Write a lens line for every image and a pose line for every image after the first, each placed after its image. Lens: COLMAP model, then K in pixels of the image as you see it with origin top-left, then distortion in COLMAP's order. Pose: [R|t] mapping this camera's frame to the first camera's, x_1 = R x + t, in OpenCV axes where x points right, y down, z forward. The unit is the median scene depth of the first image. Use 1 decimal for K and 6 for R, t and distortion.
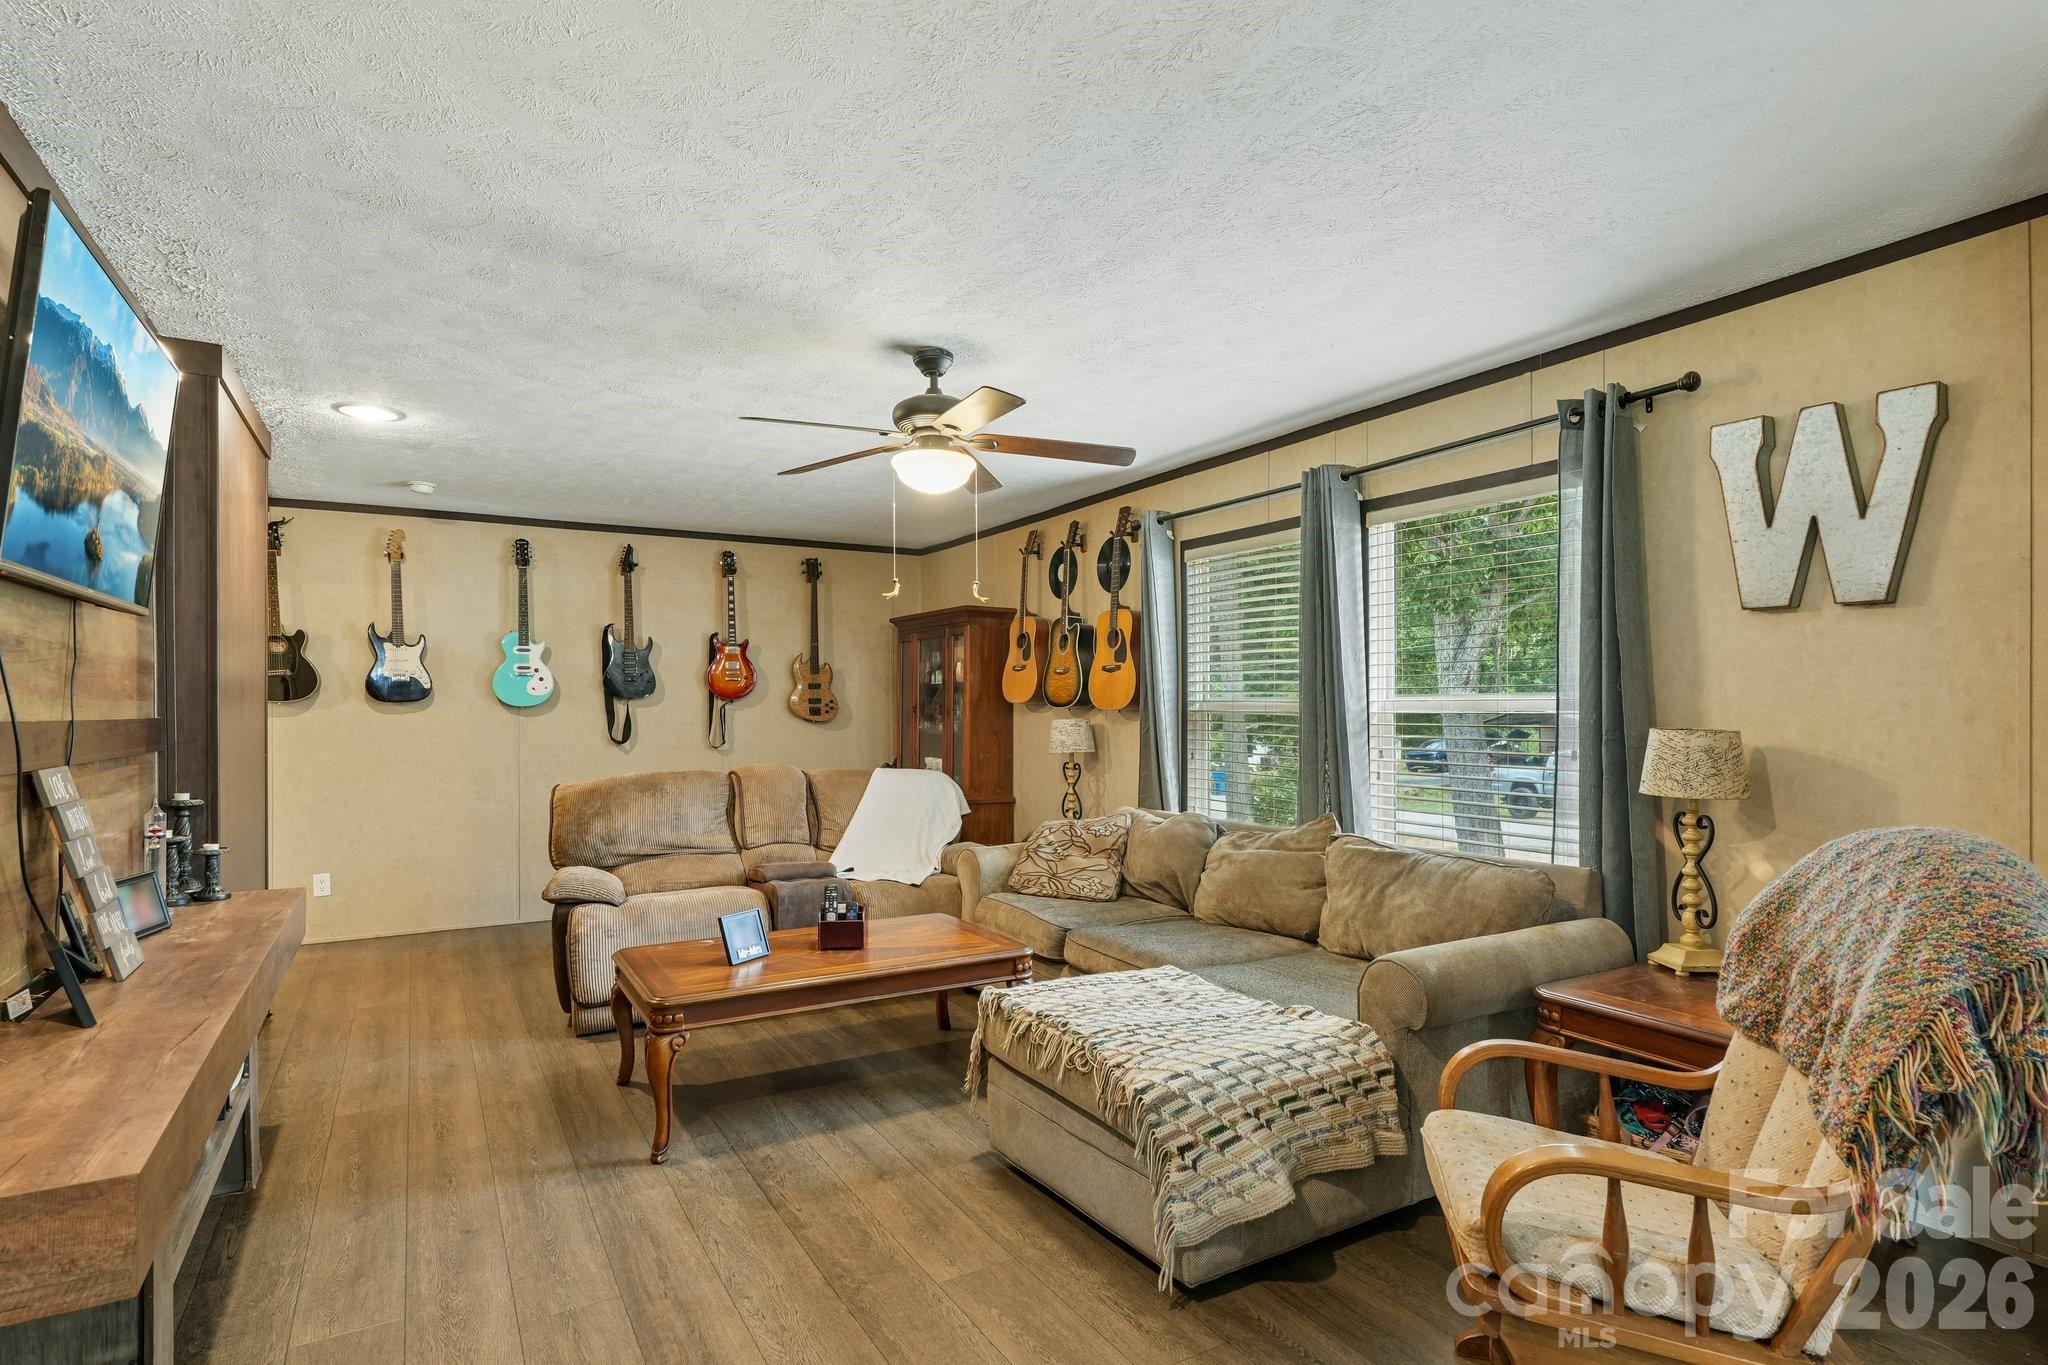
lens RADIAL K [[1034.6, 0, 1046.5], [0, 1034.6, 704.7], [0, 0, 1]] dist [-0.003535, 0.000919]
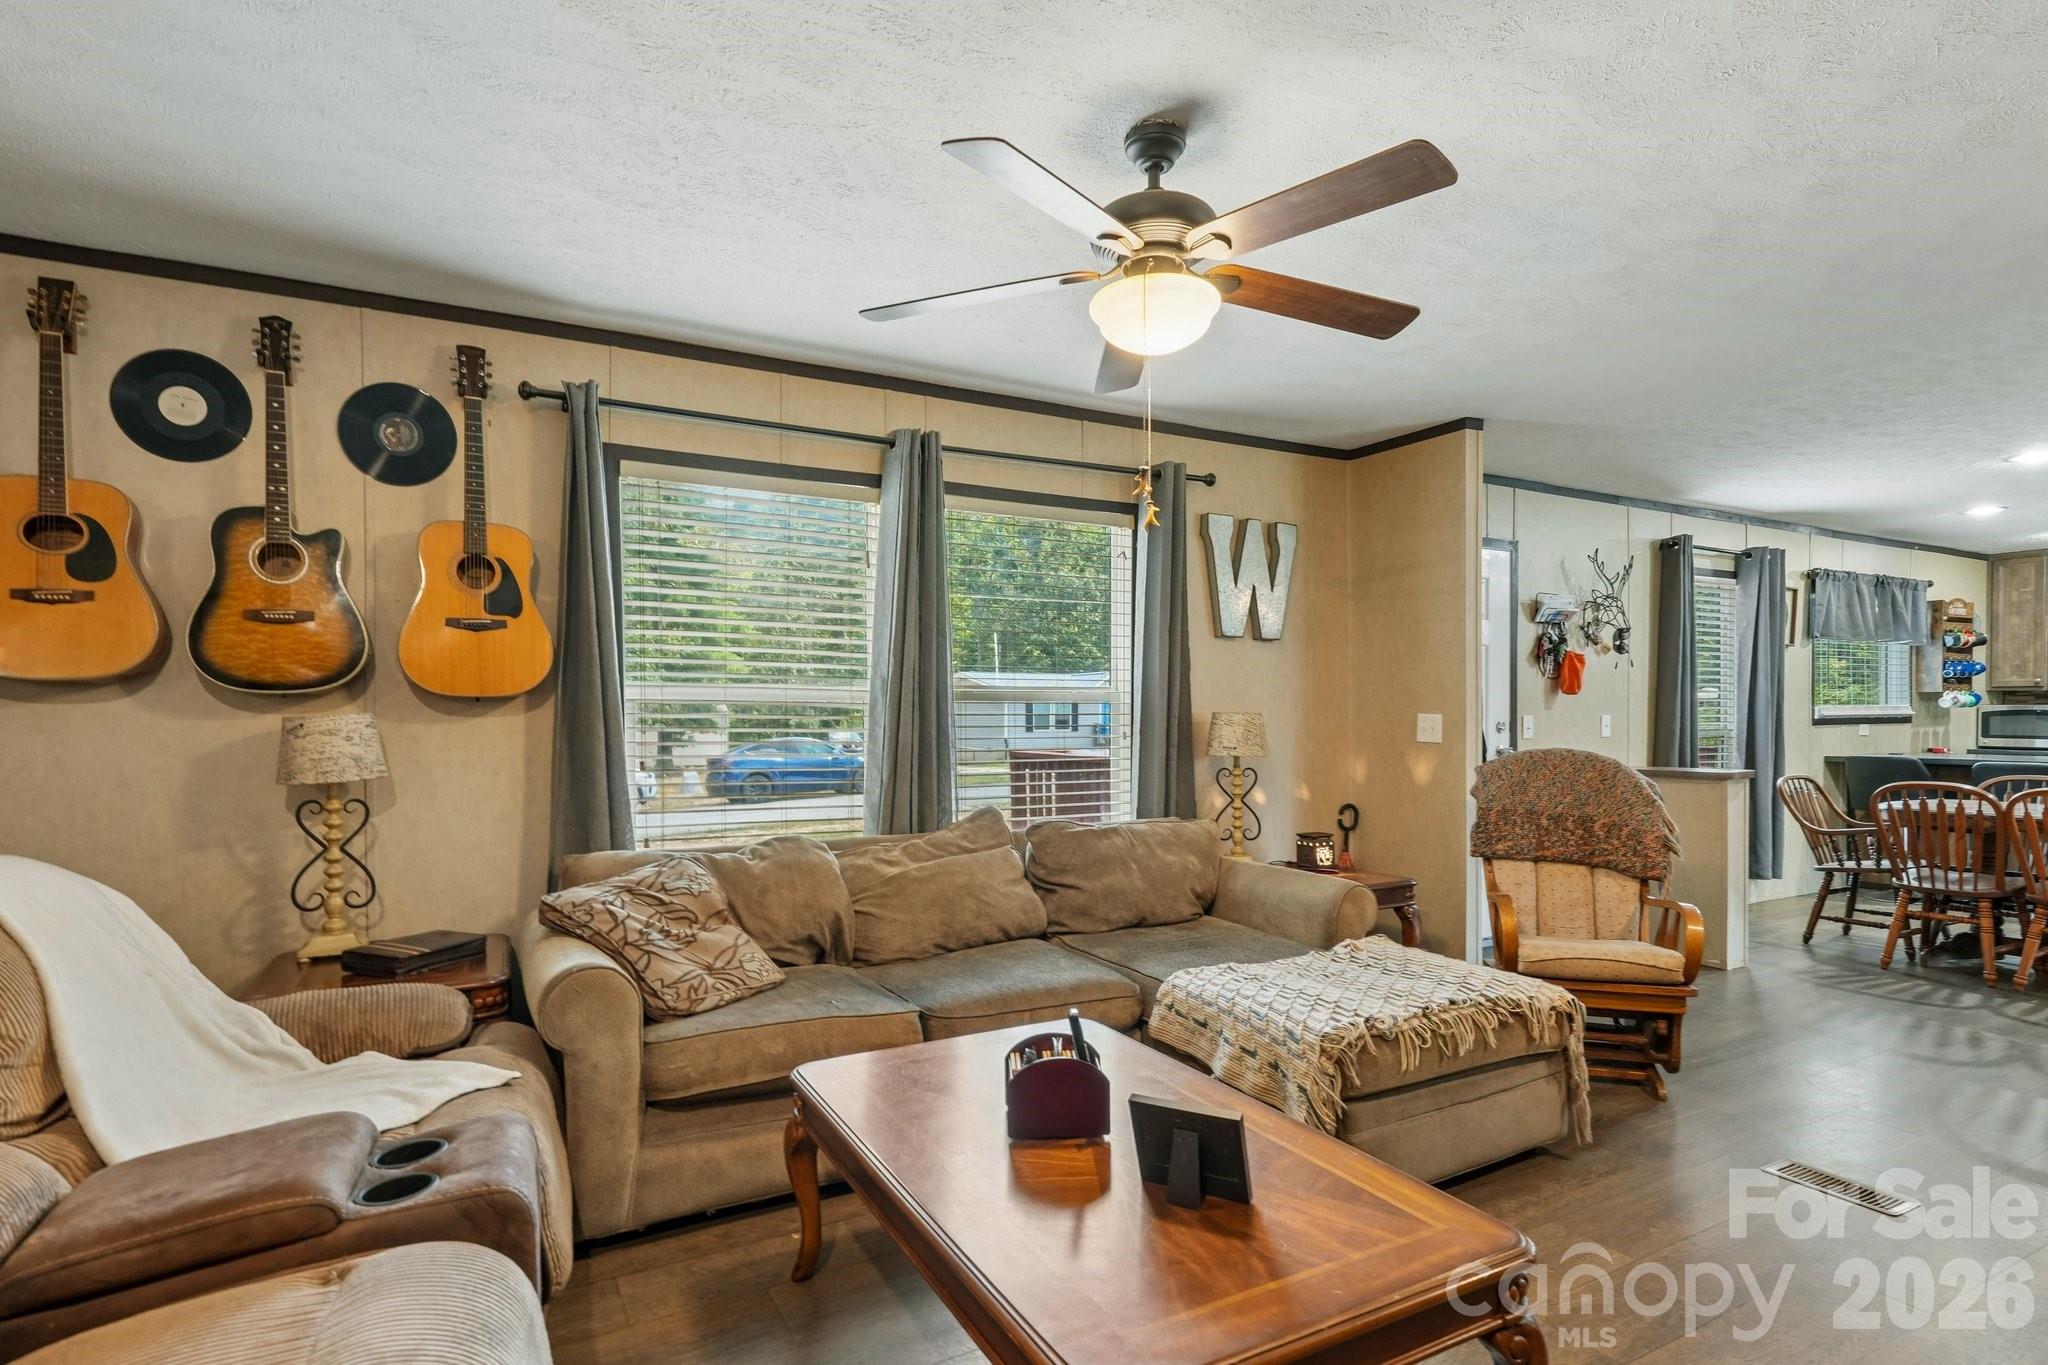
lens RADIAL K [[1036.3, 0, 1024.7], [0, 1036.3, 739.0], [0, 0, 1]] dist [-0.000344, 0.000798]
pose [[0.055756, -0.018801, 0.998267, -0.510660], [0.001518, 0.999823, 0.018745, 0.019180], [-0.998443, 0.000470, 0.055775, 0.677528]]
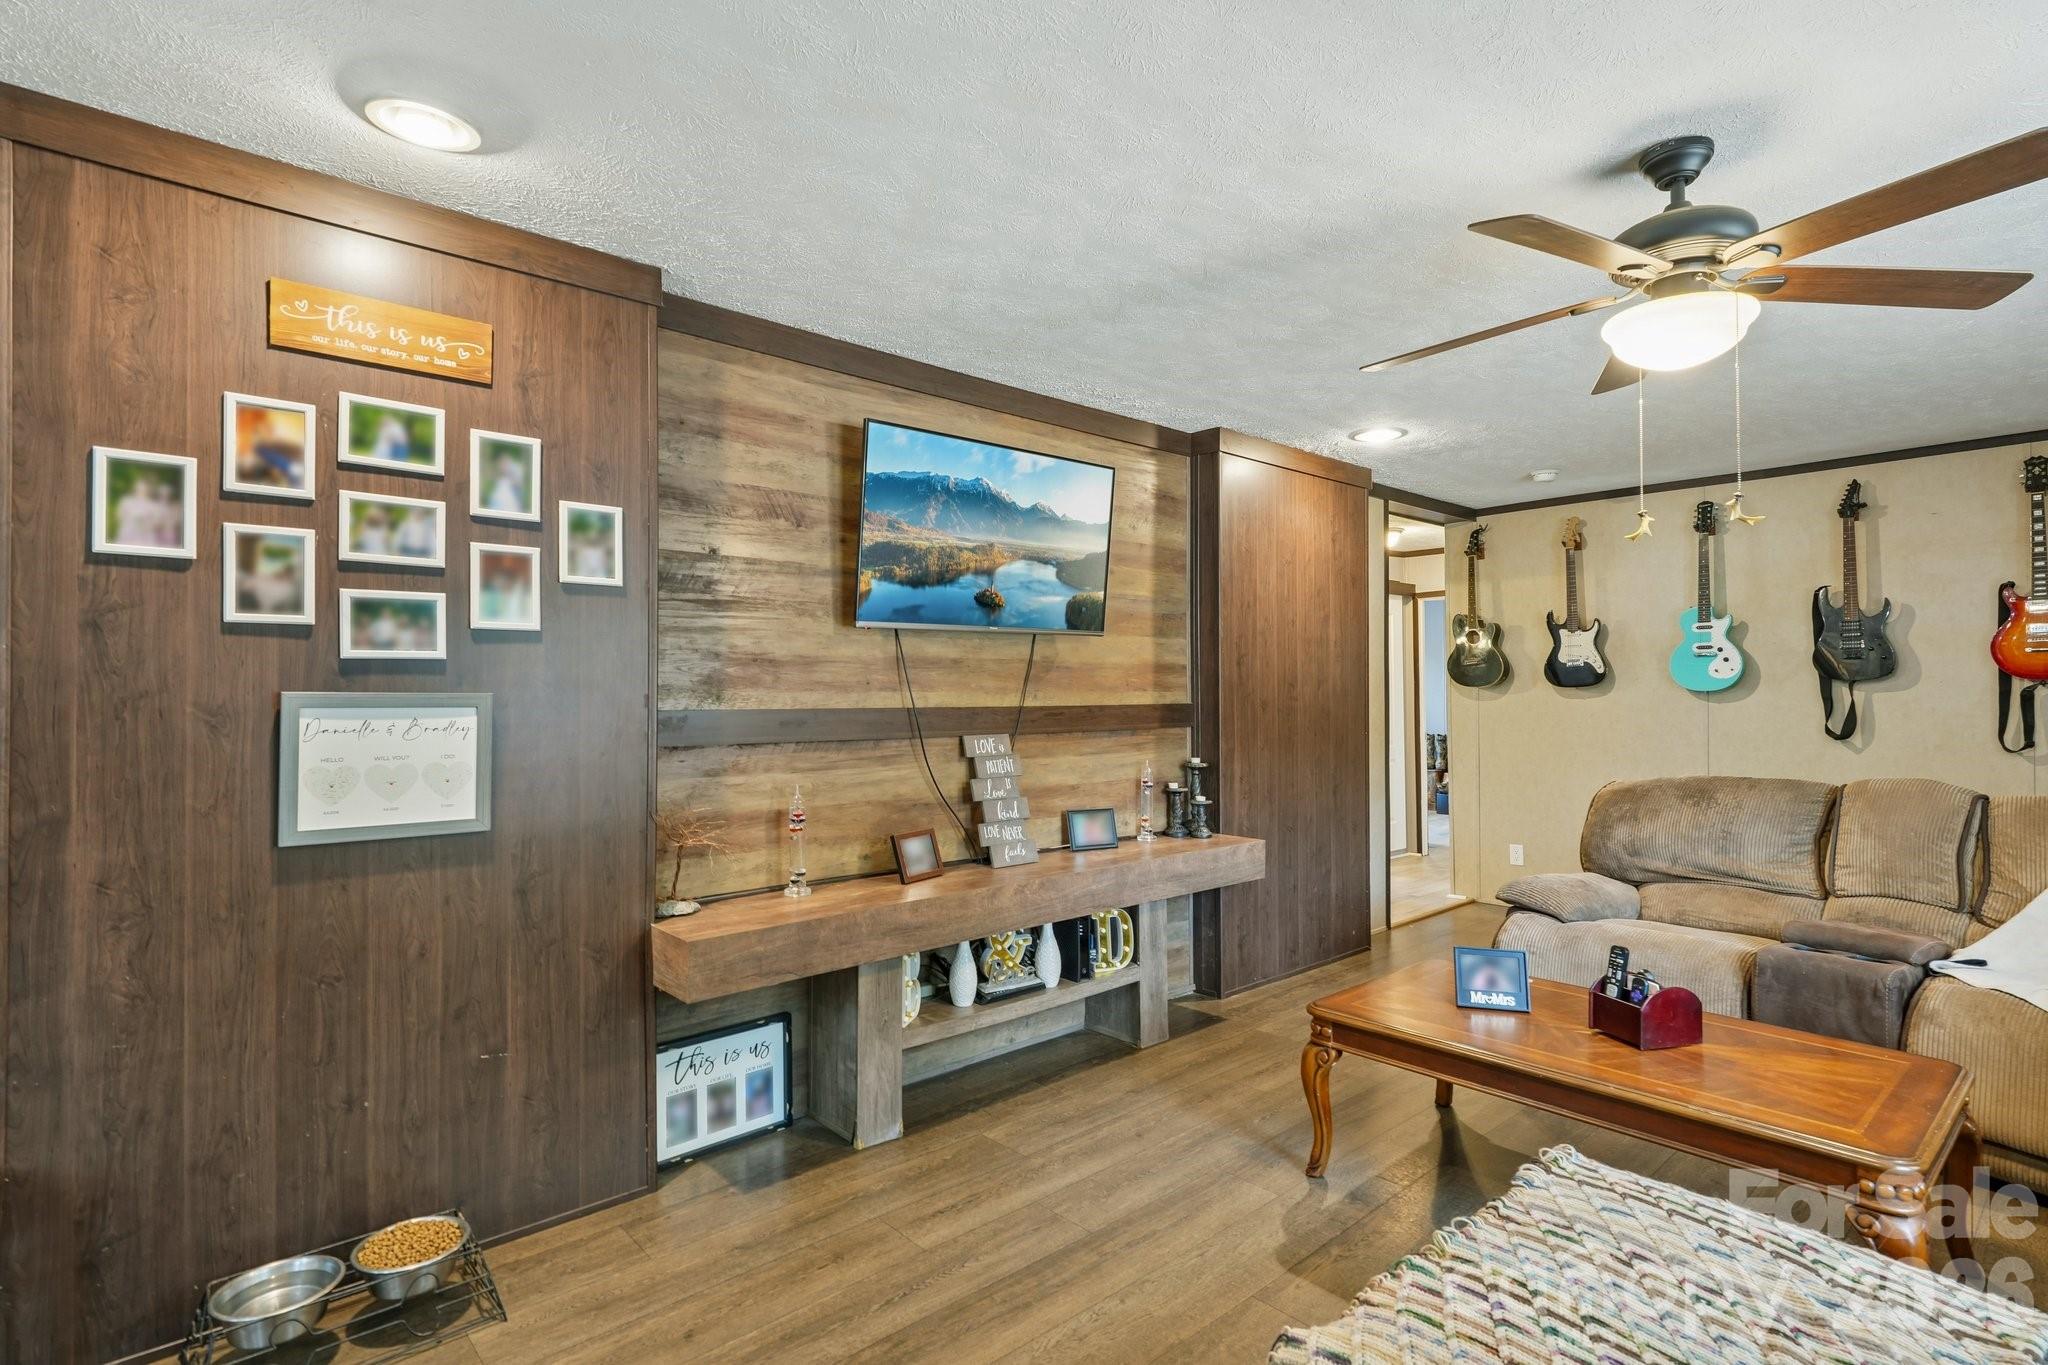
lens RADIAL K [[1018.3, 0, 1032.5], [0, 1018.3, 684.9], [0, 0, 1]] dist [0.010177, 0.000351]
pose [[0.188316, -0.003998, -0.982100, 0.285122], [0.006061, 0.999977, -0.002908, -0.005715], [0.982090, -0.005405, 0.188336, 0.319967]]
